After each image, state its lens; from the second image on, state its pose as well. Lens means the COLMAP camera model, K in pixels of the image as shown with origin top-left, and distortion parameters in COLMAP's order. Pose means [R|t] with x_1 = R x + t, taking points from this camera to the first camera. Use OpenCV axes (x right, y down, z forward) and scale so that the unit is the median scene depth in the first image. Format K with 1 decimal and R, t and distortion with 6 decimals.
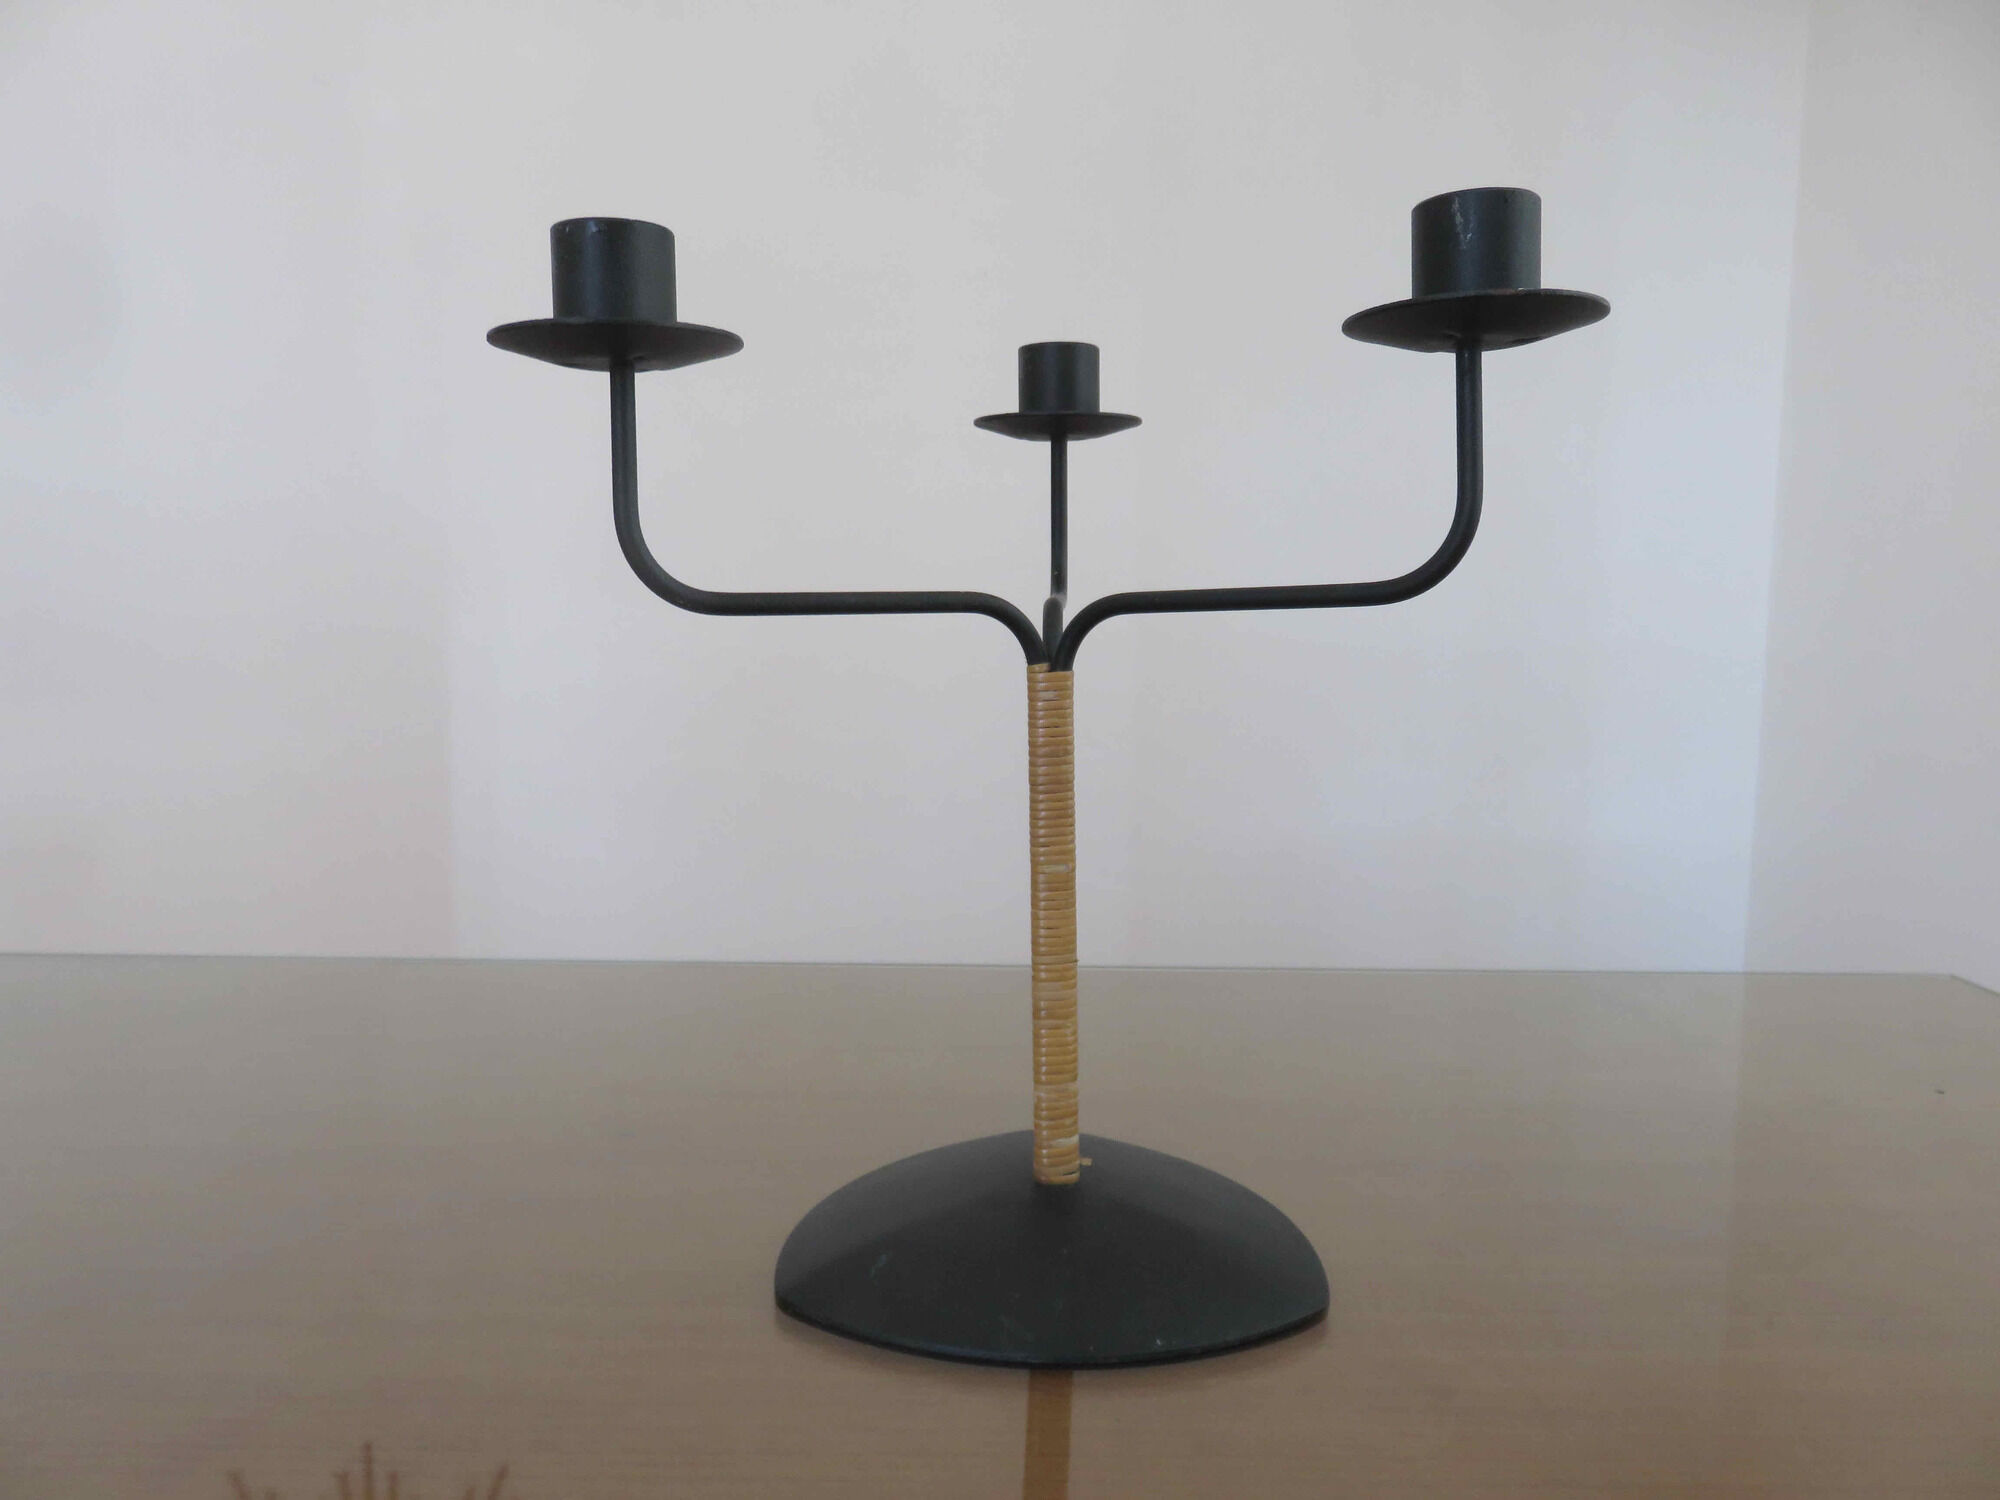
lens RADIAL K [[1513.5, 0, 1000.0], [0, 1513.5, 750.0], [0, 0, 1]] dist [-0.004419, 0.002052]
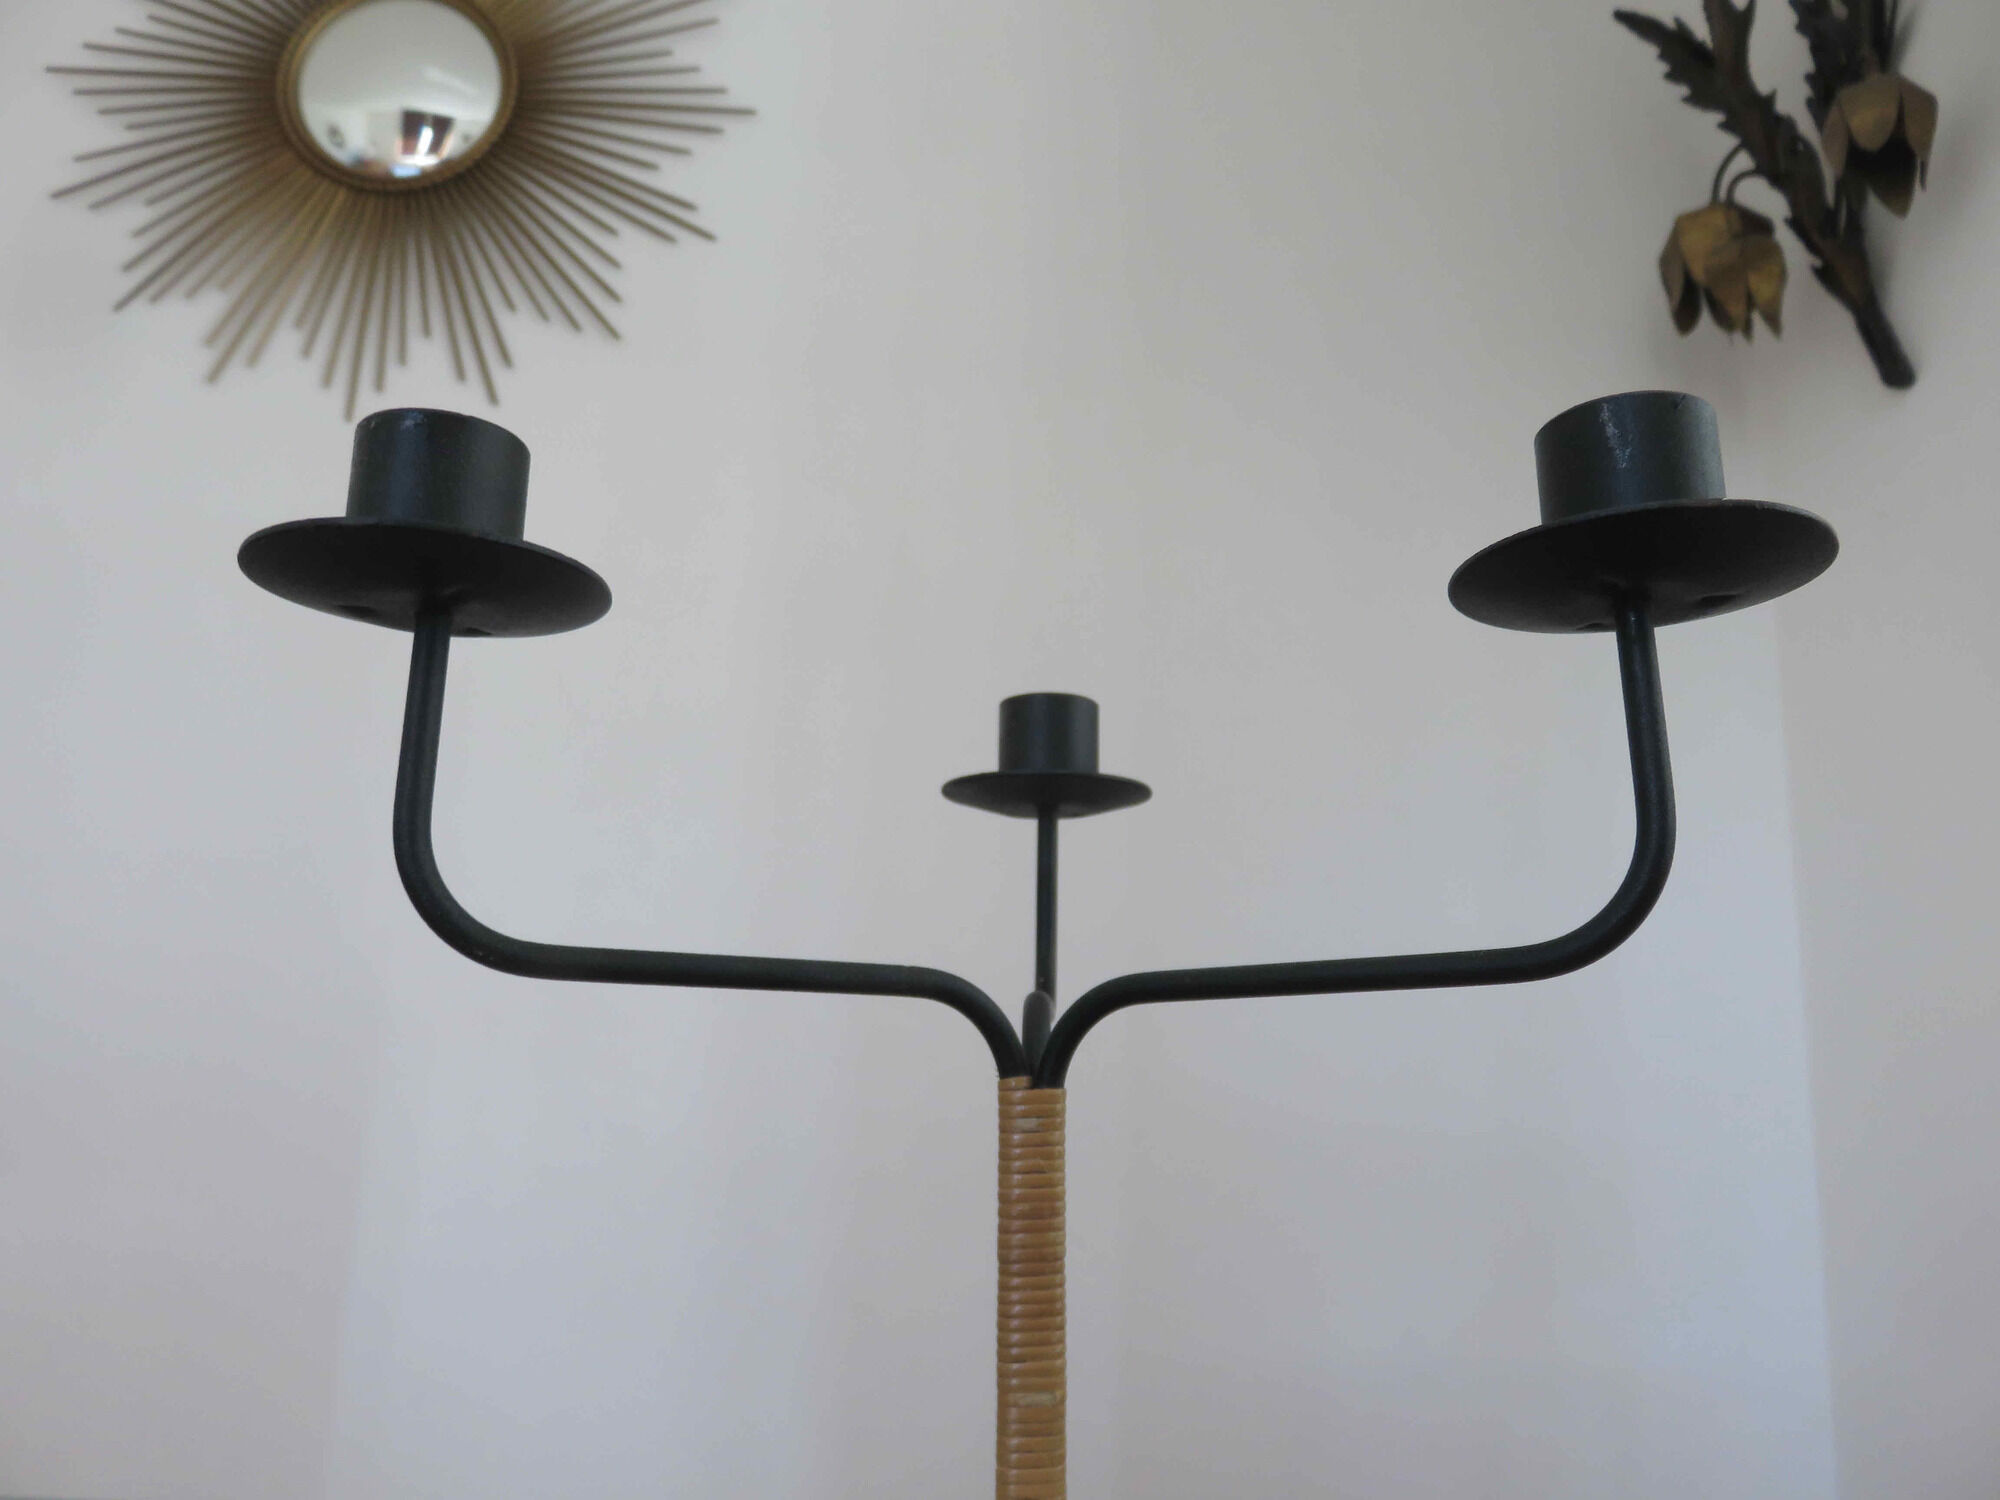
lens RADIAL K [[1529.2, 0, 1025.4], [0, 1529.2, 735.2], [0, 0, 1]] dist [0.001250, 0.004080]
pose [[0.999348, 0.027973, 0.022838, 0.009513], [-0.019122, 0.946392, -0.322453, 0.020297], [-0.030634, 0.321806, 0.946310, 0.282850]]
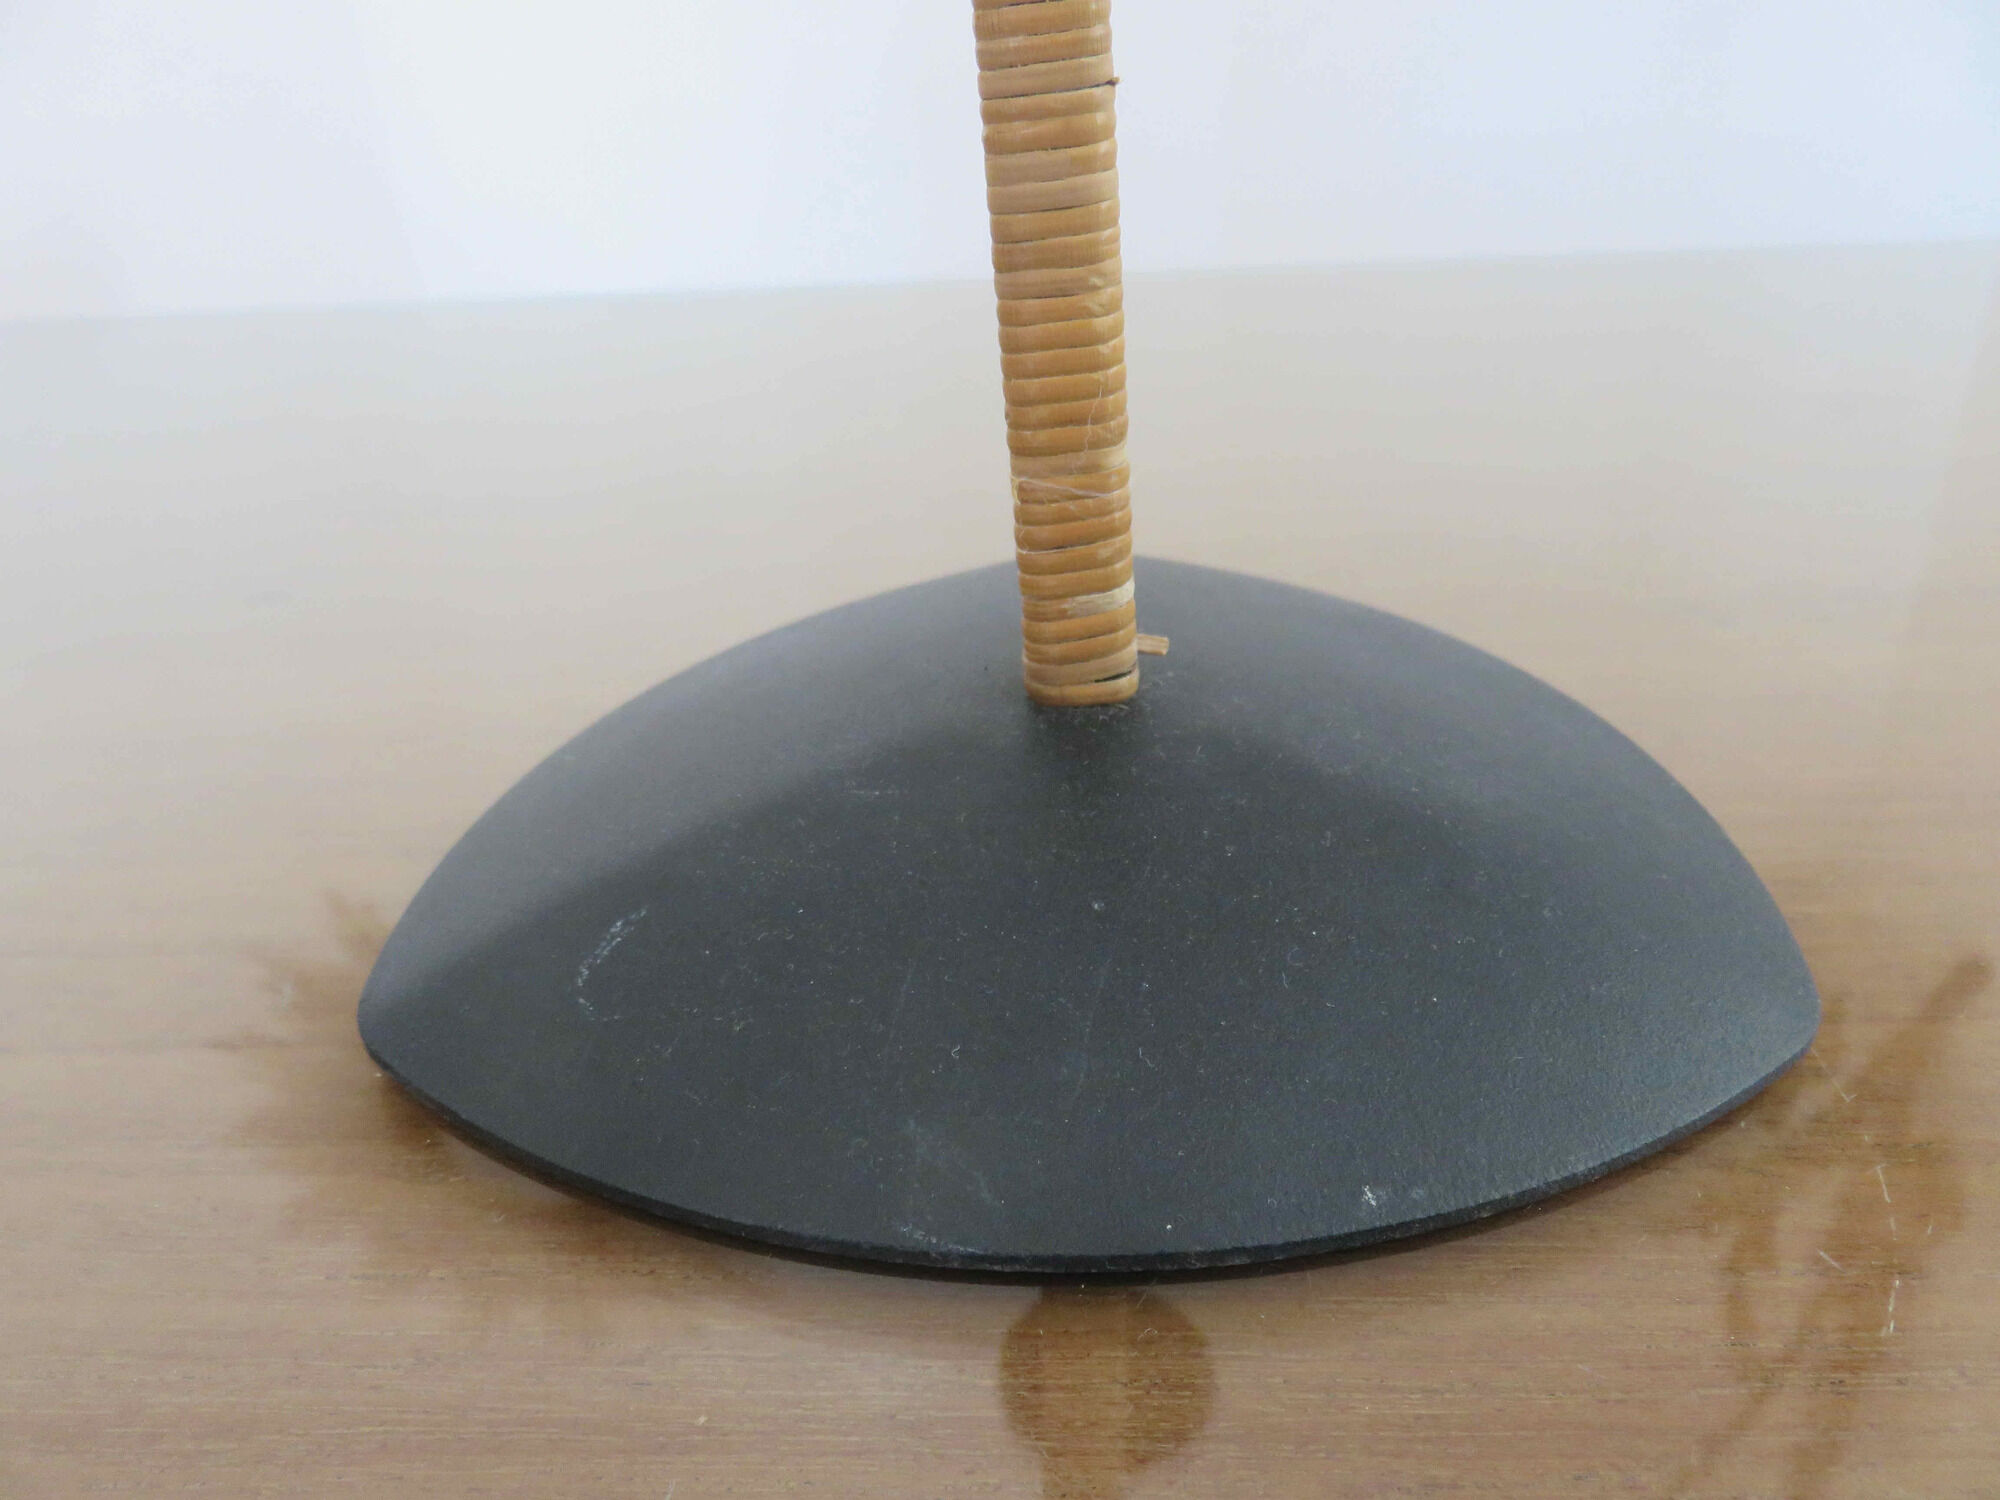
lens RADIAL K [[1529.2, 0, 1025.4], [0, 1529.2, 735.2], [0, 0, 1]] dist [0.001250, 0.004080]
pose [[0.997771, -0.037259, -0.055354, 0.045847], [0.055517, 0.923768, 0.378908, 0.146719], [0.037016, -0.381137, 0.923777, 0.647494]]
